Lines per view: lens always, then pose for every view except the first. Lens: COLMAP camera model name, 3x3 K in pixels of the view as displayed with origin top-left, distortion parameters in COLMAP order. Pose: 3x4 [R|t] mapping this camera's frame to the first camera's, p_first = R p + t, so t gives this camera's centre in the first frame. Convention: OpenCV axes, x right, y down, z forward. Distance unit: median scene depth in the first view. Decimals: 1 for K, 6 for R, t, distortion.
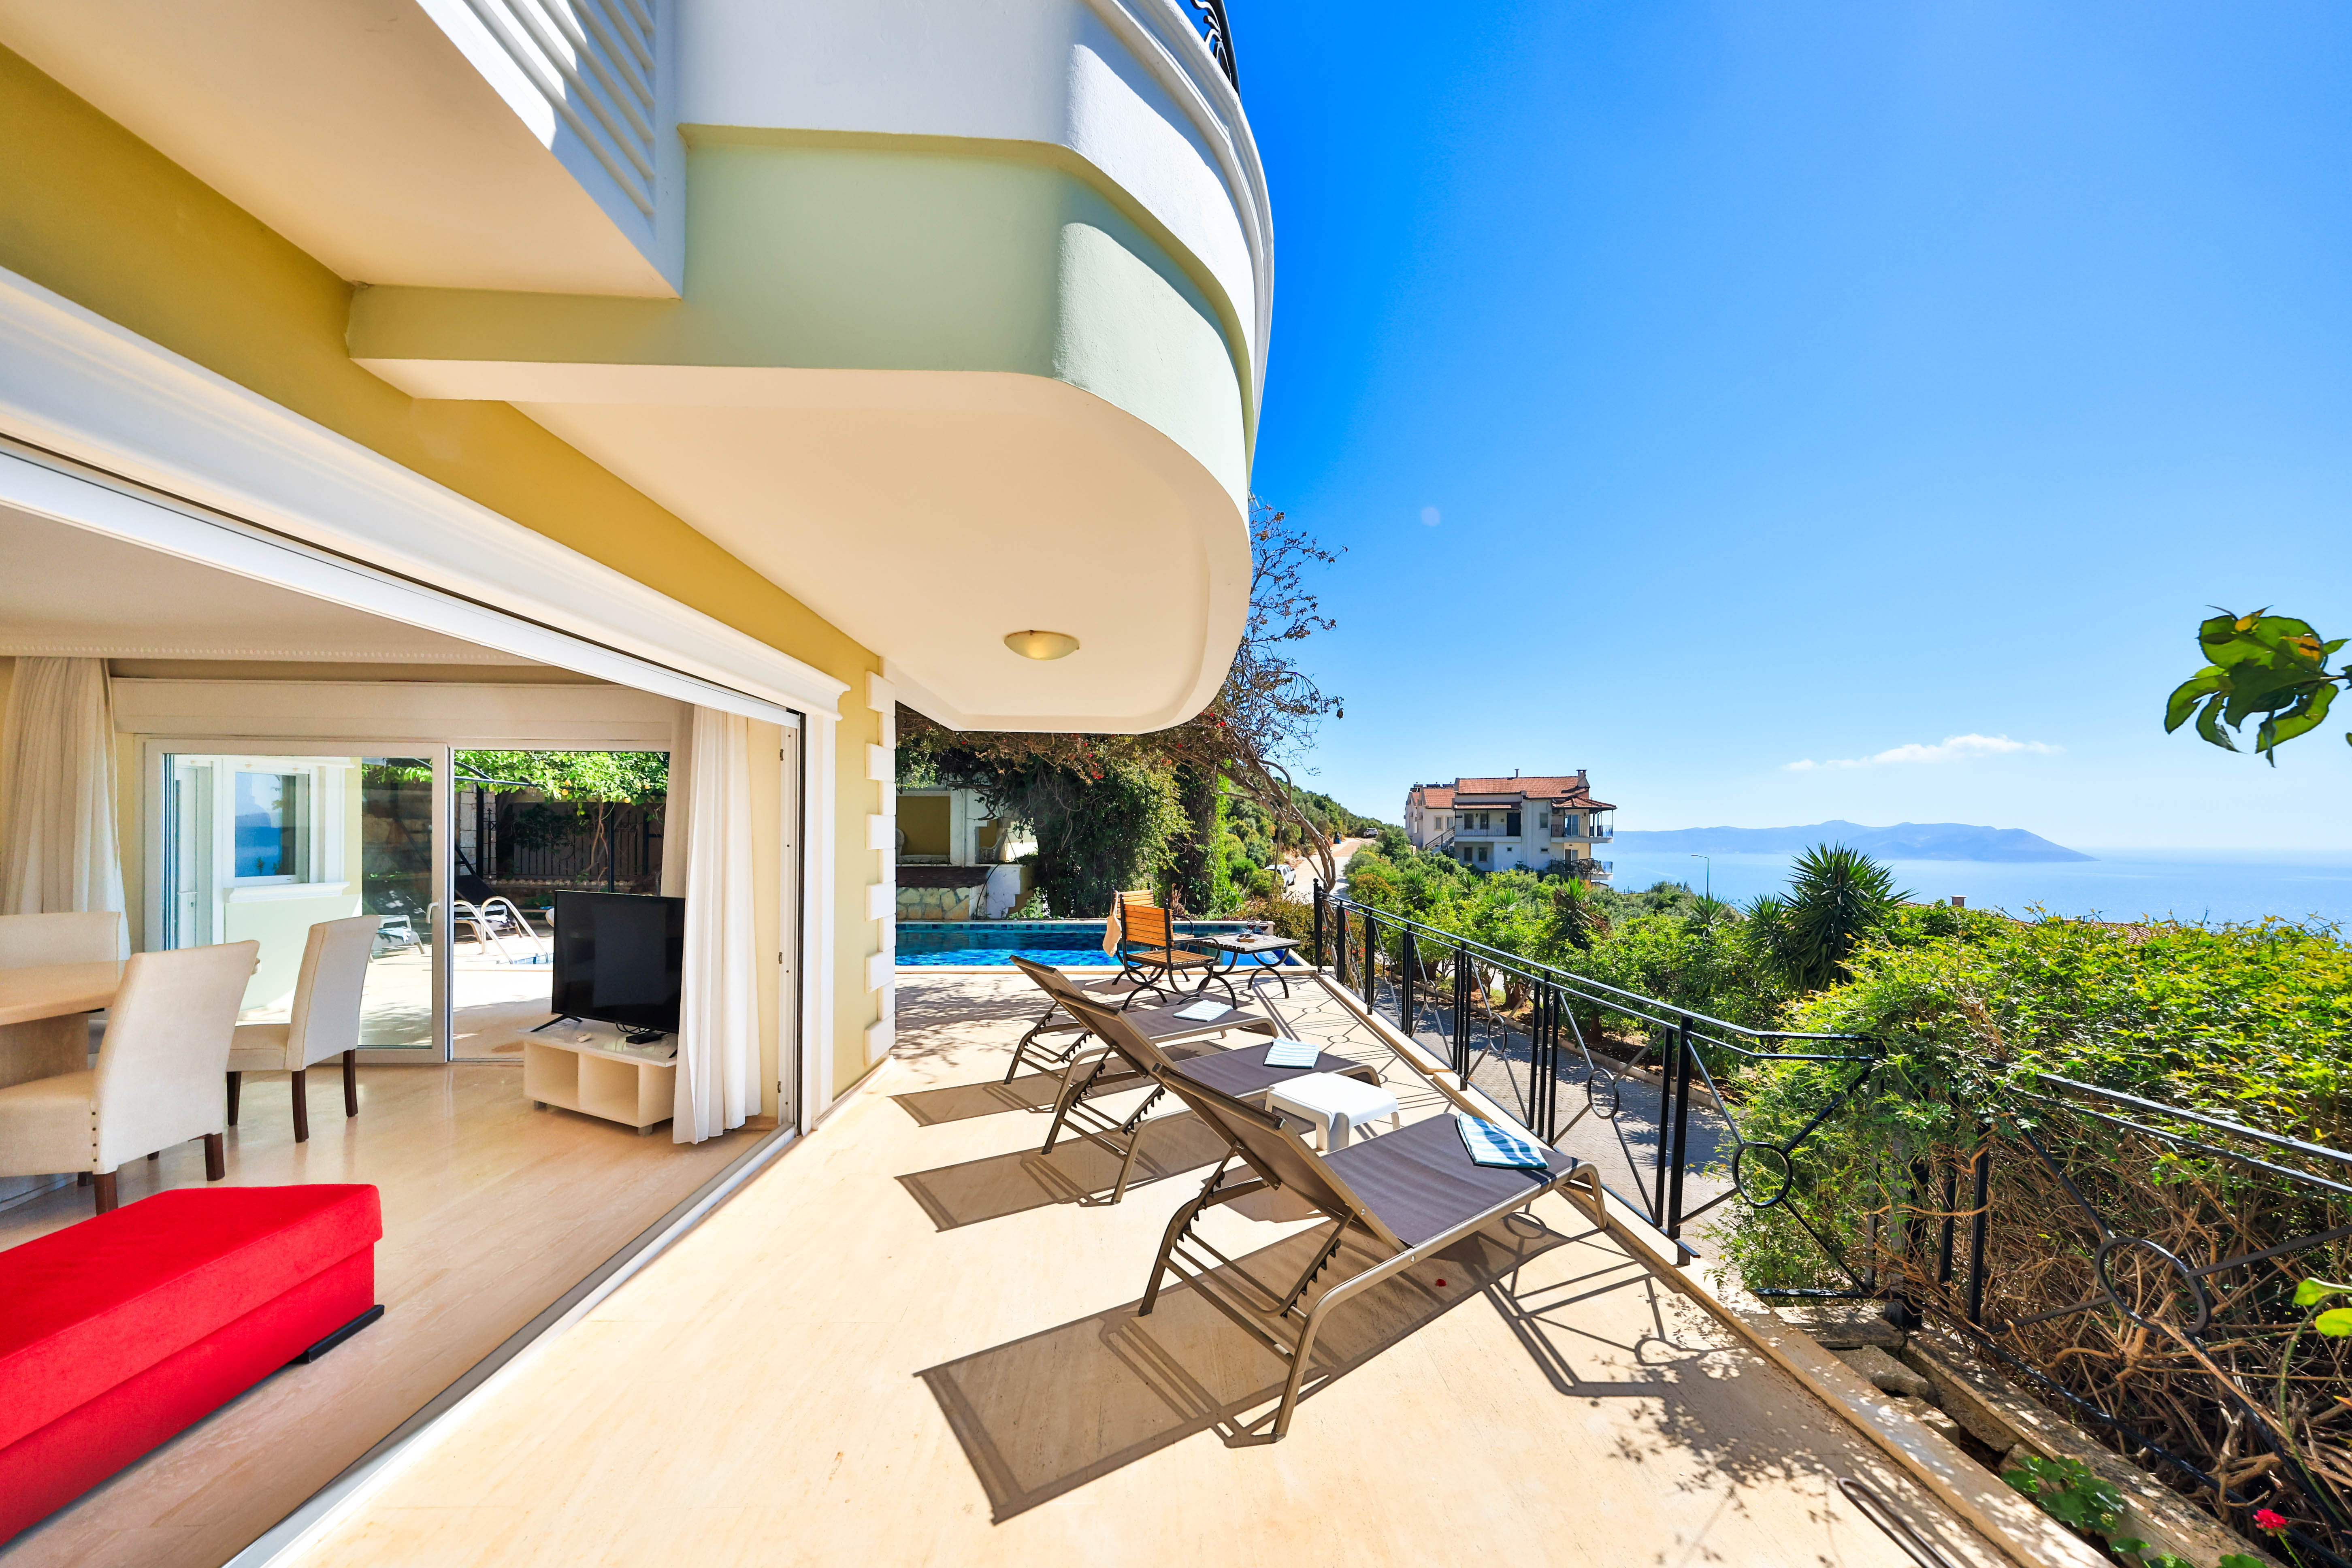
lens RADIAL K [[716.2, 0, 1176.0], [0, 716.2, 784.0], [0, 0, 1]] dist [-0.007272, -0.000055]
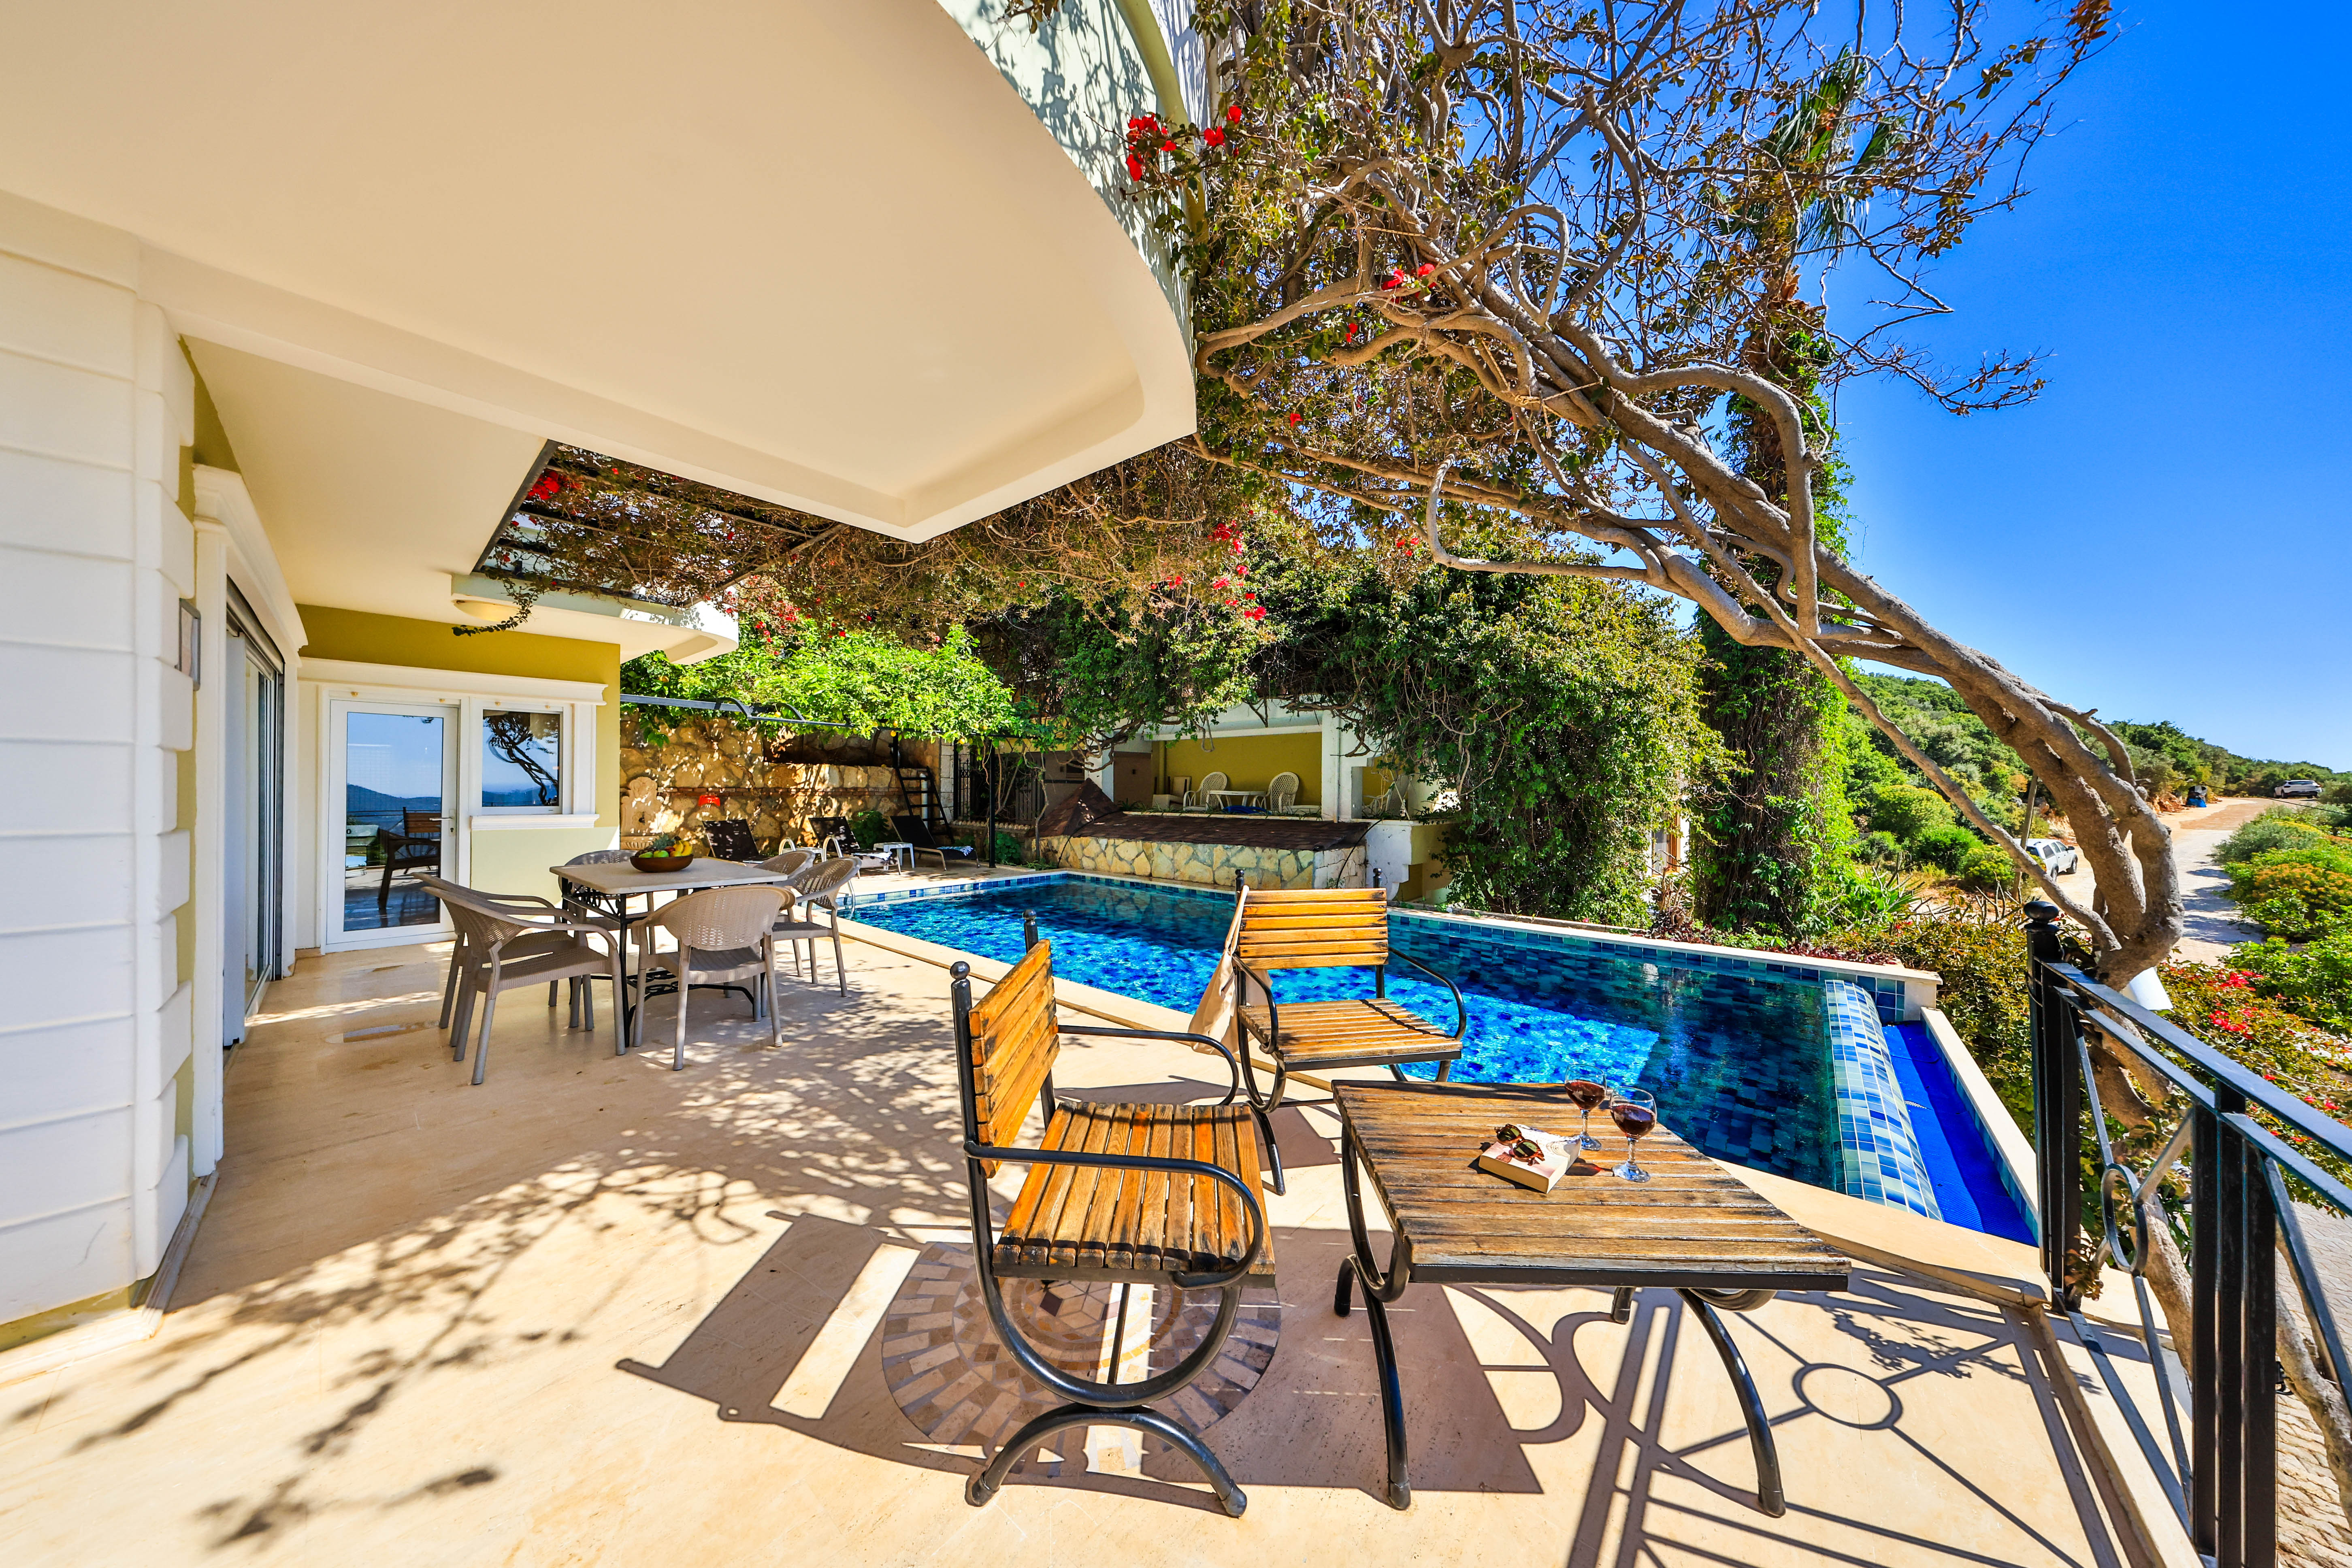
lens RADIAL K [[716.2, 0, 1176.0], [0, 716.2, 784.0], [0, 0, 1]] dist [-0.007272, -0.000055]
pose [[0.735391, -0.007153, -0.677605, 0.068964], [0.046694, 0.998102, 0.040141, 0.034653], [0.676032, -0.061159, 0.734330, 0.308580]]
